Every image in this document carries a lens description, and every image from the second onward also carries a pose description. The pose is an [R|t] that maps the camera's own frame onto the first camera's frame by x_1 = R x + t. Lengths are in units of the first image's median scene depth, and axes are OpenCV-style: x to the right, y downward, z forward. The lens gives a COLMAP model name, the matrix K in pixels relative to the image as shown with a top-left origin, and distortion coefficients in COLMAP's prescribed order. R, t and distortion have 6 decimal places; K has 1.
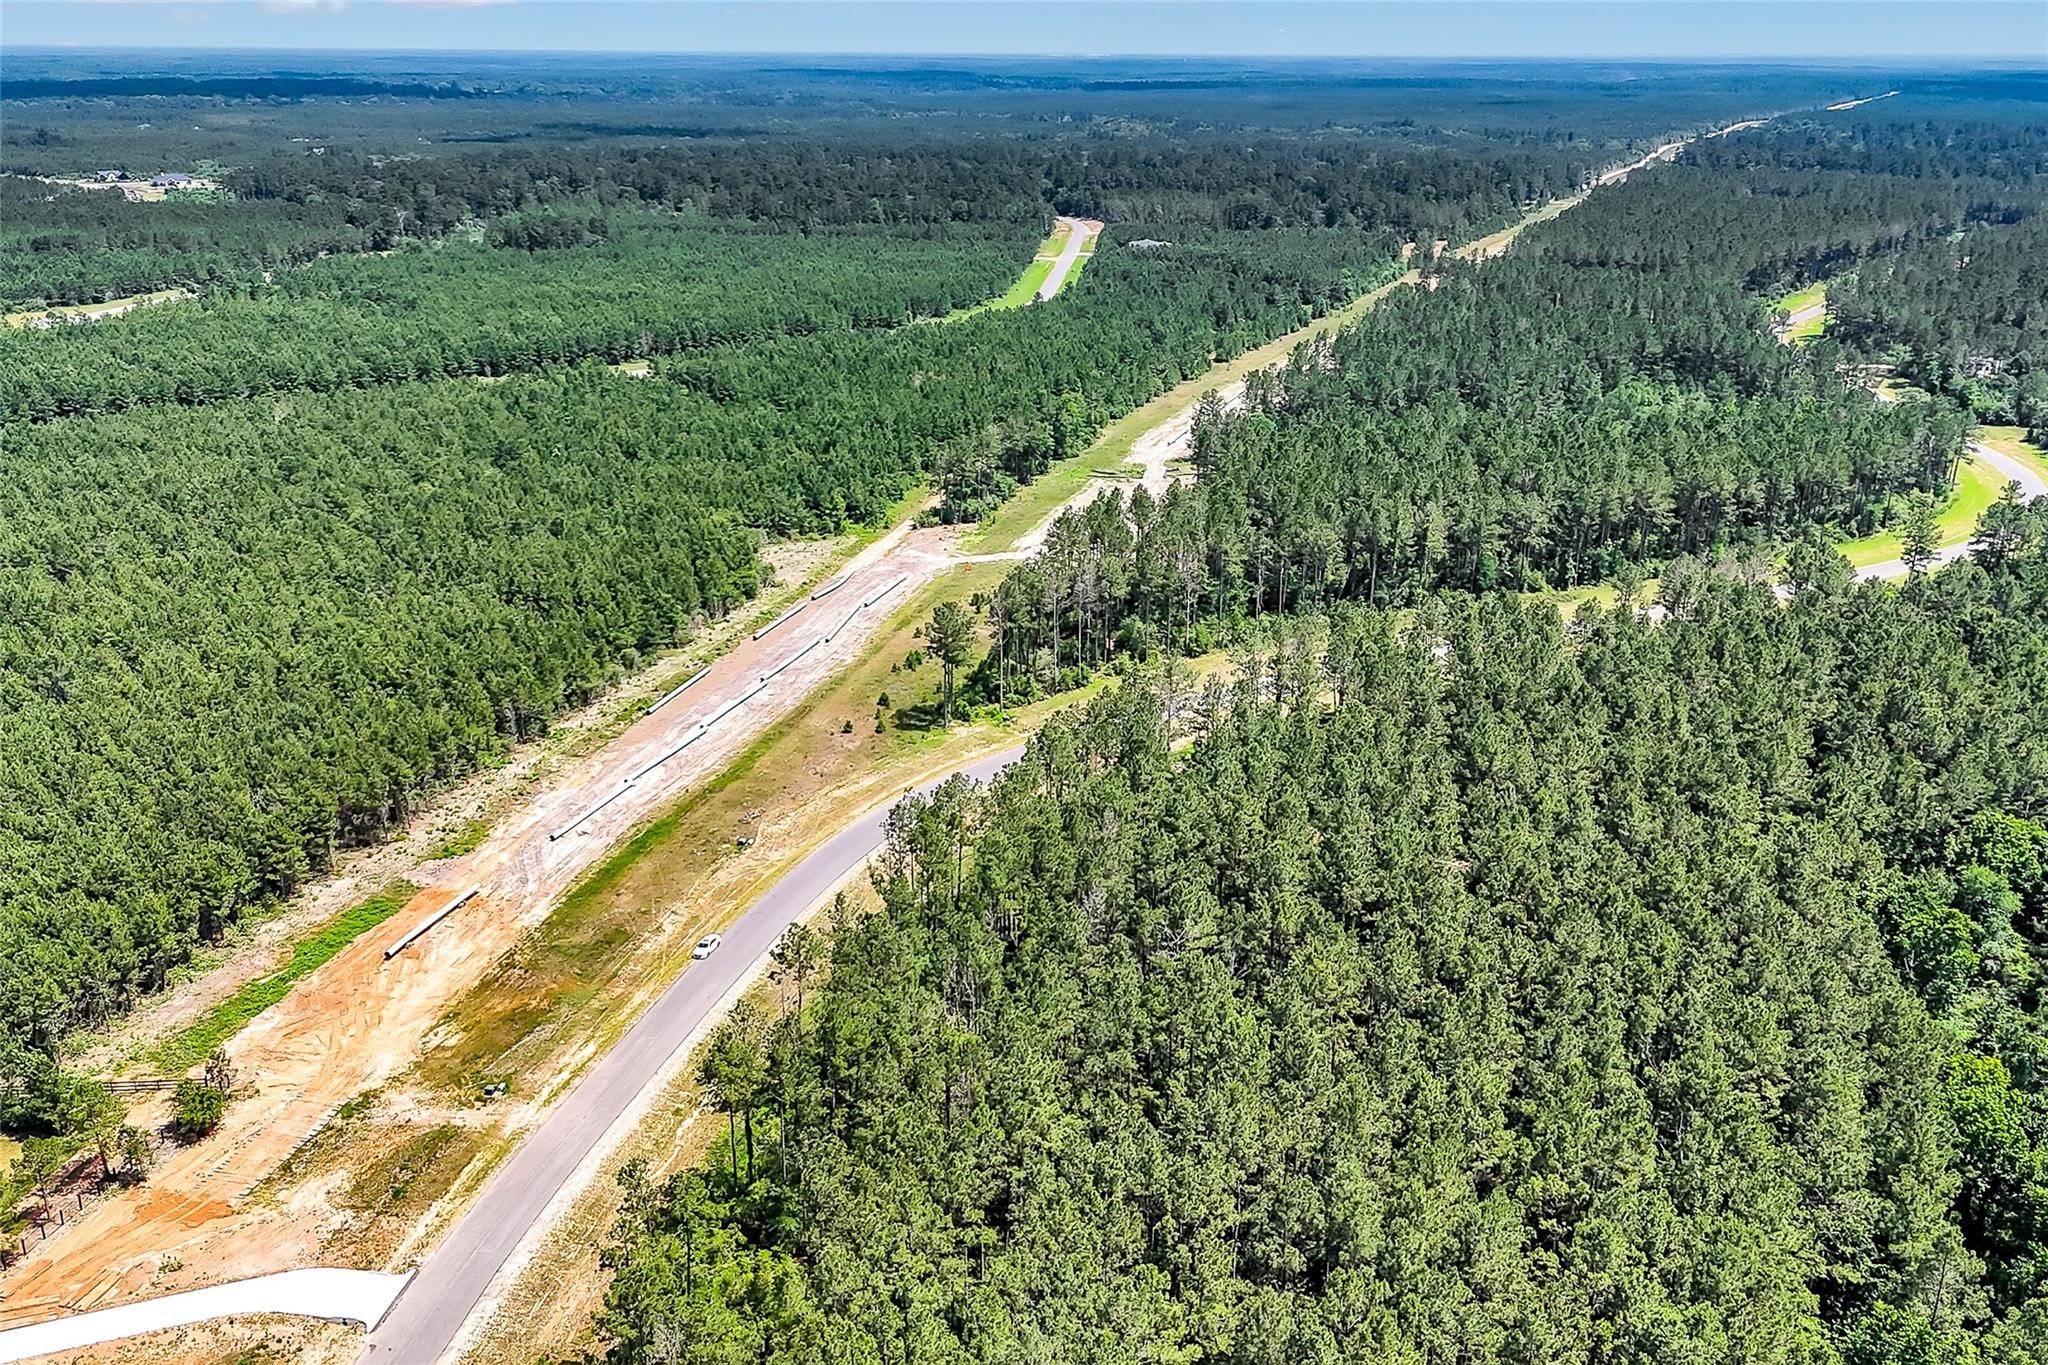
lens RADIAL K [[1763.8, 0, 1031.3], [0, 1763.8, 685.3], [0, 0, 1]] dist [0.077449, -0.092214]
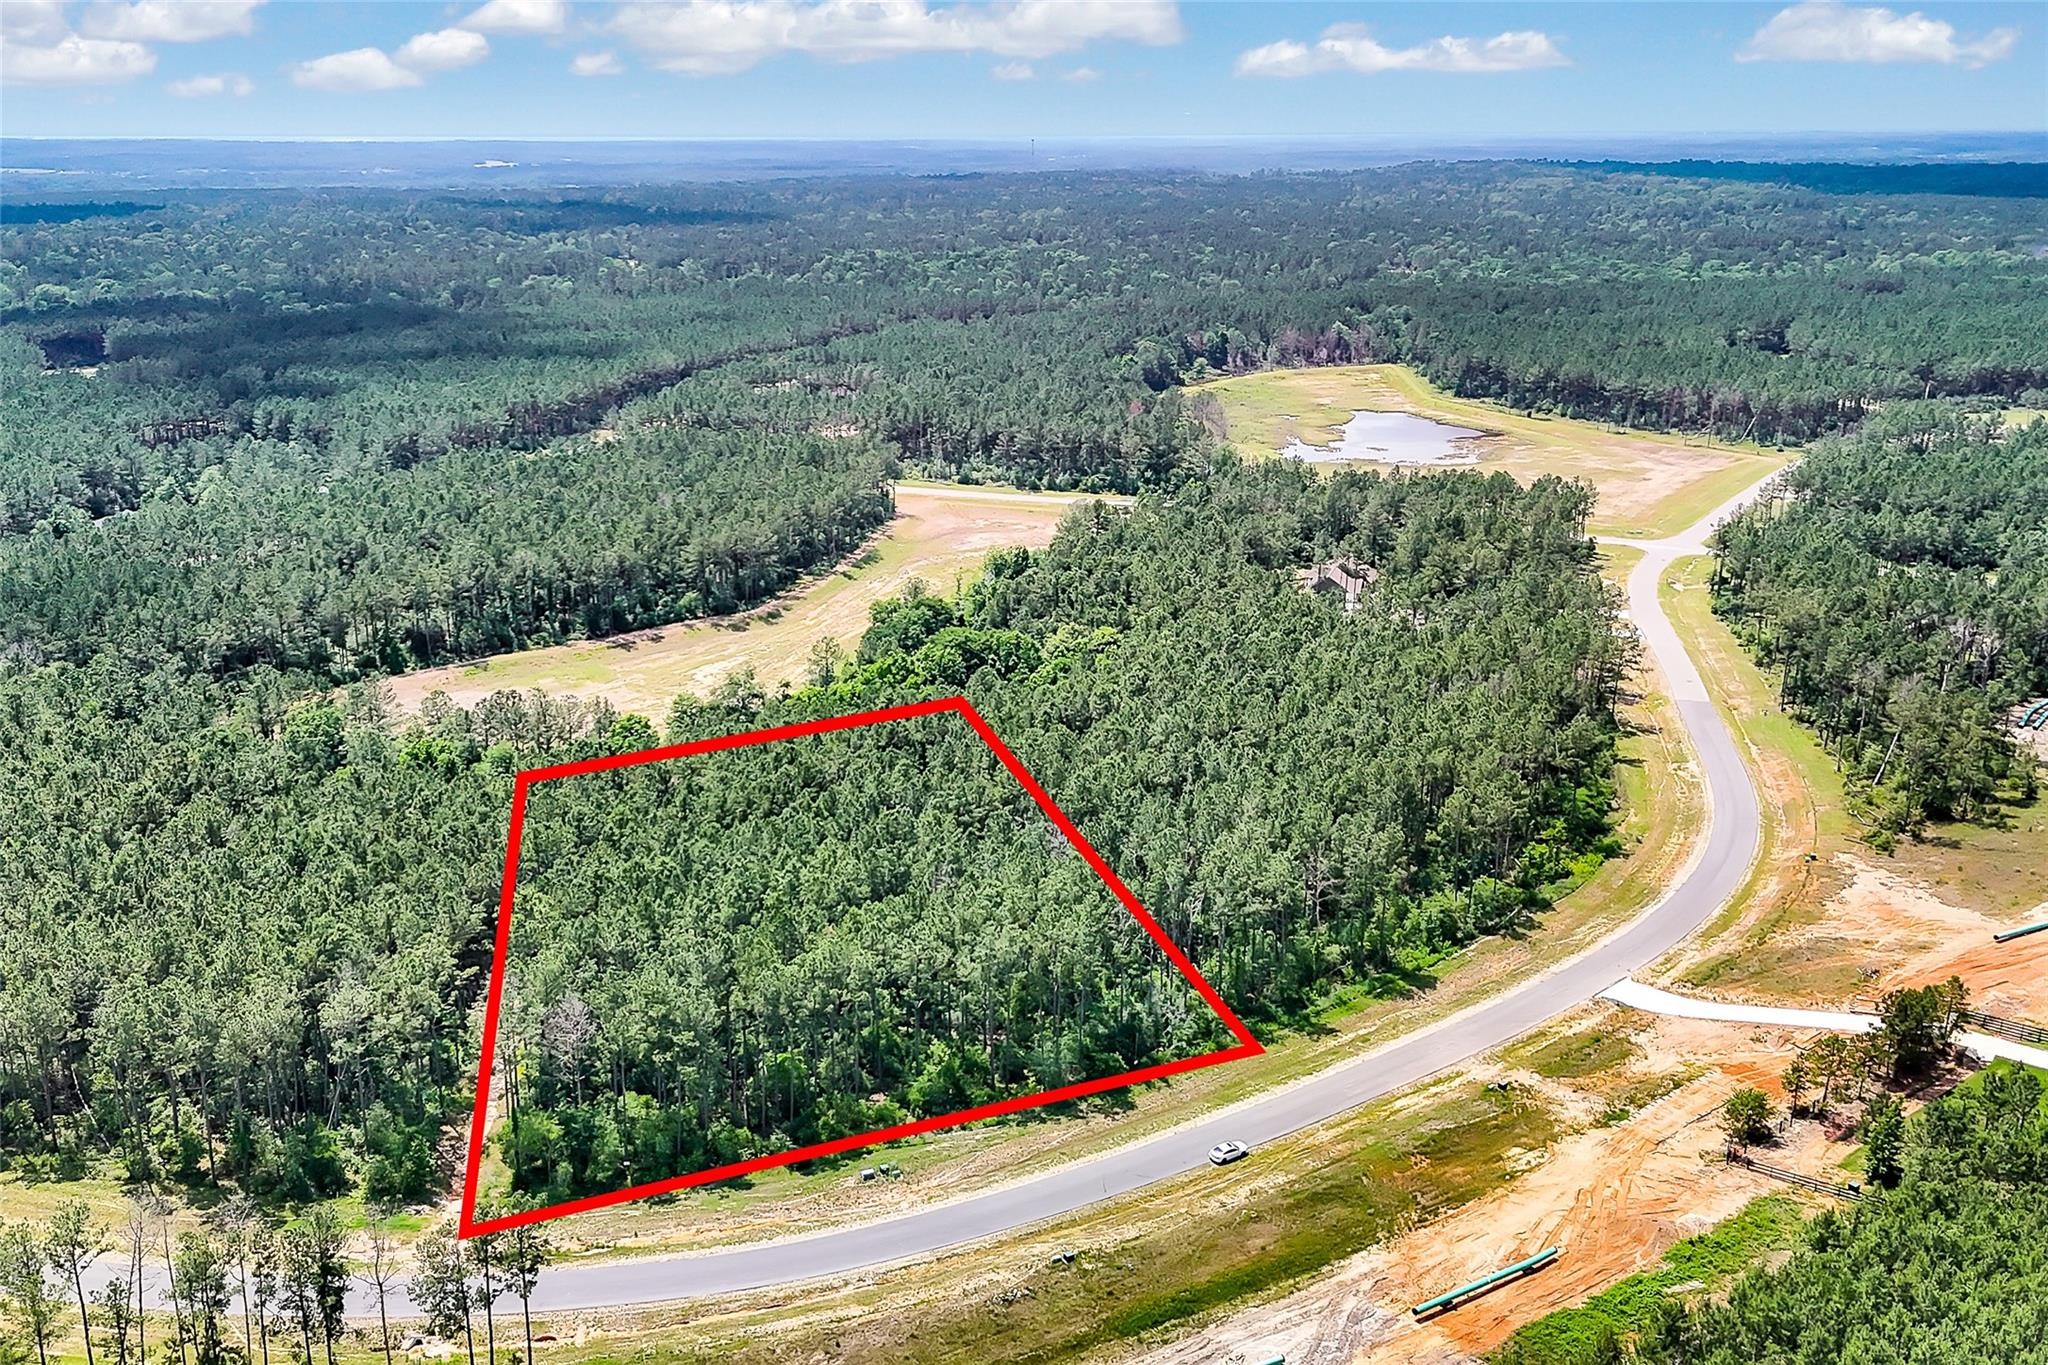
lens RADIAL K [[1763.8, 0, 1015.7], [0, 1763.8, 690.3], [0, 0, 1]] dist [0.077449, -0.092214]
pose [[-0.740666, -0.202569, 0.640609, -0.608685], [0.229223, 0.820073, 0.524344, -0.530552], [-0.631562, 0.535206, -0.560967, 1.374019]]
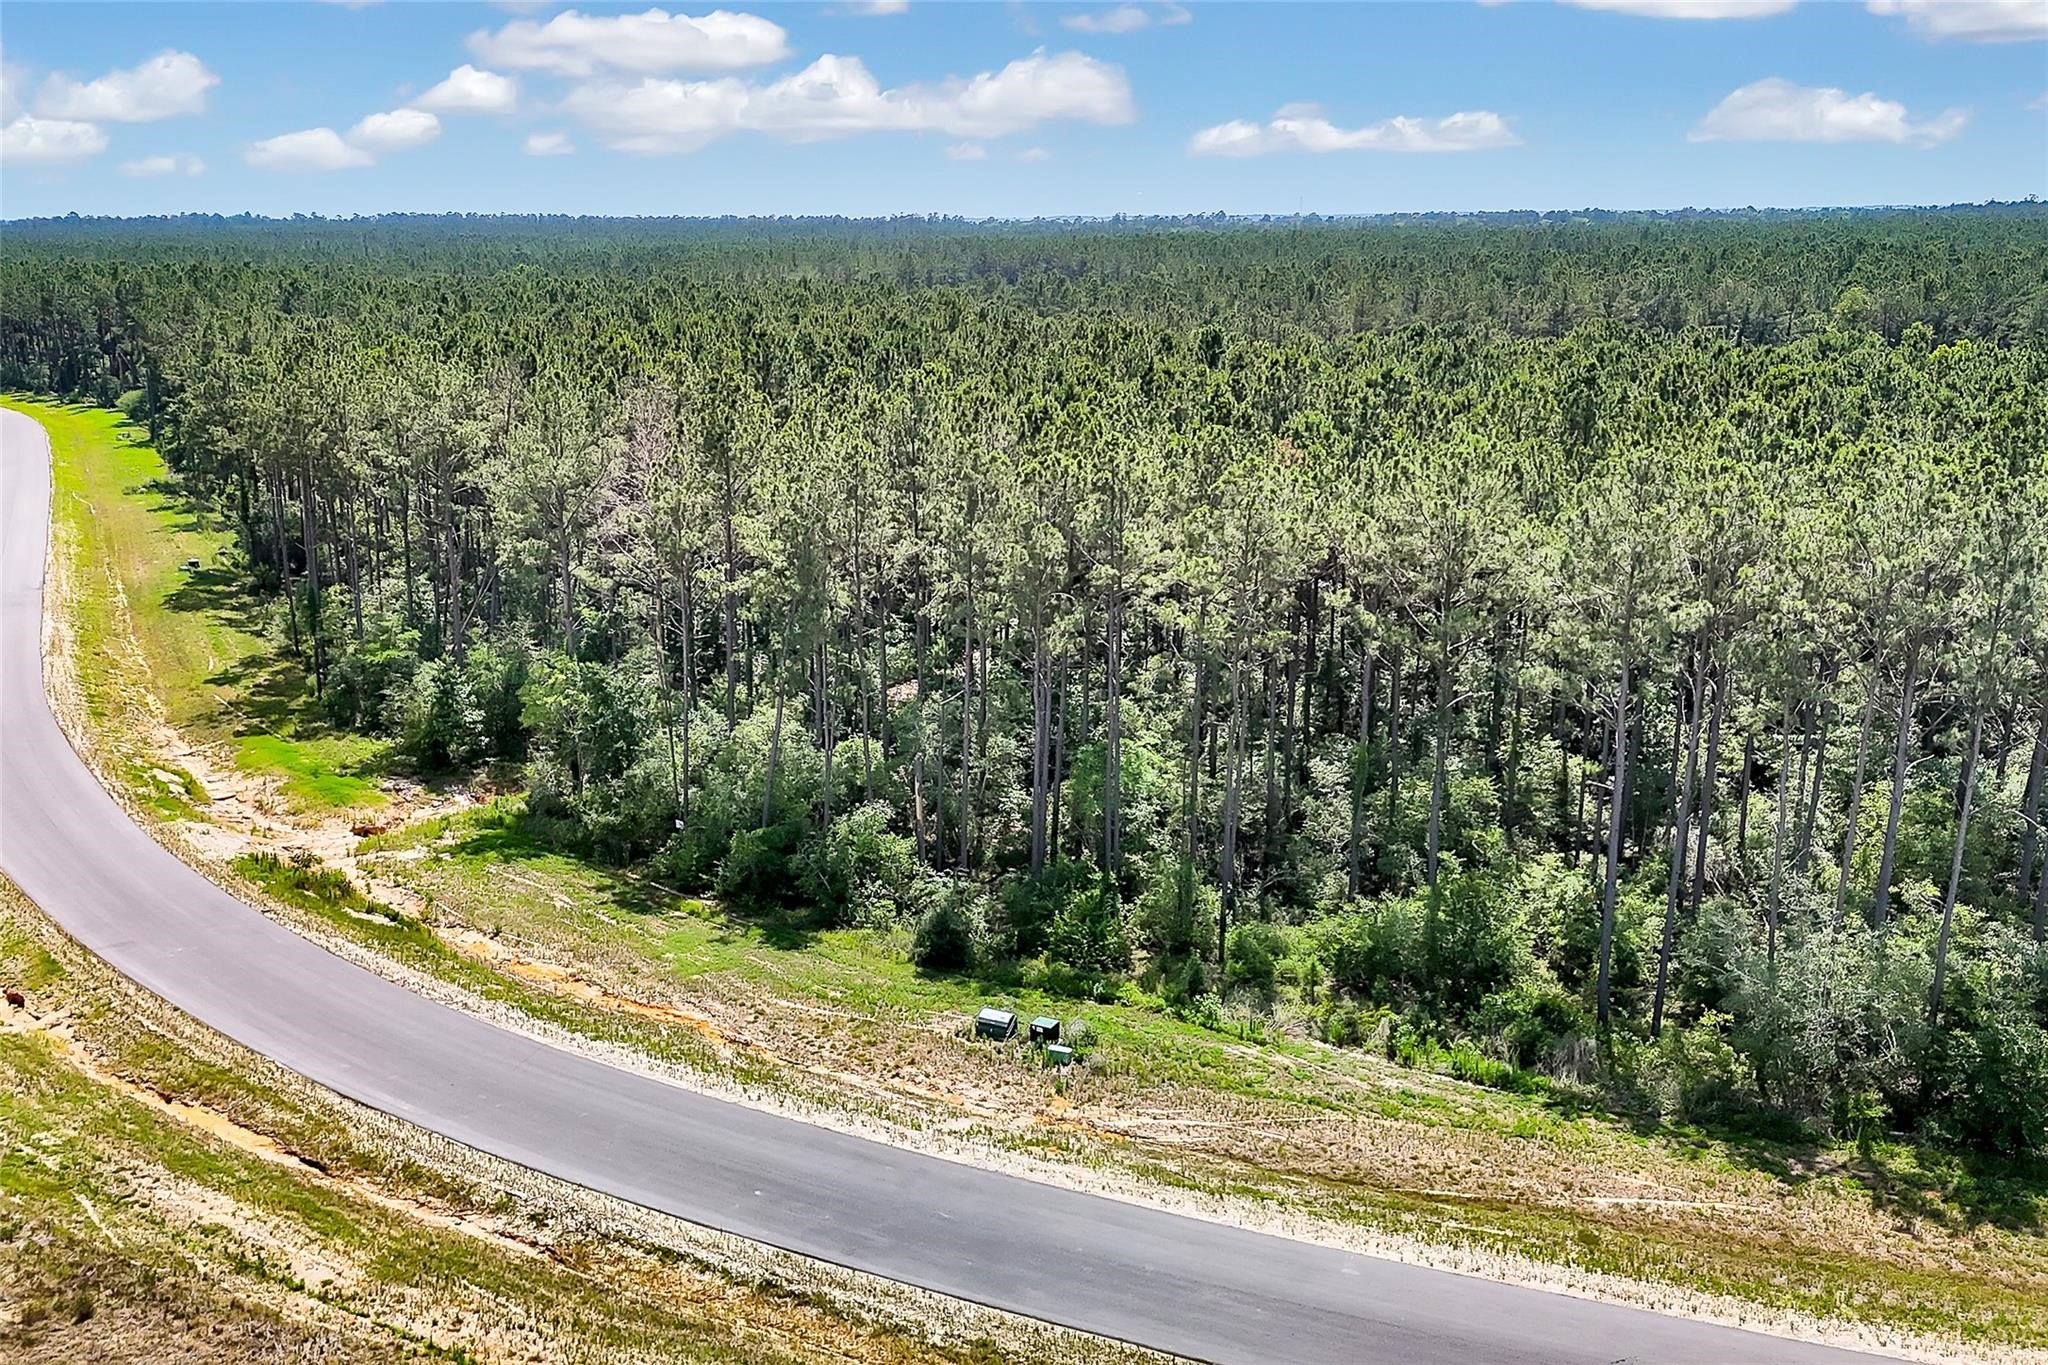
lens RADIAL K [[1763.8, 0, 1025.3], [0, 1763.8, 681.5], [0, 0, 1]] dist [0.077449, -0.092214]
pose [[0.019736, -0.257758, 0.966008, -0.313877], [0.340265, 0.910251, 0.235928, -0.017350], [-0.940122, 0.324042, 0.105671, 1.007462]]
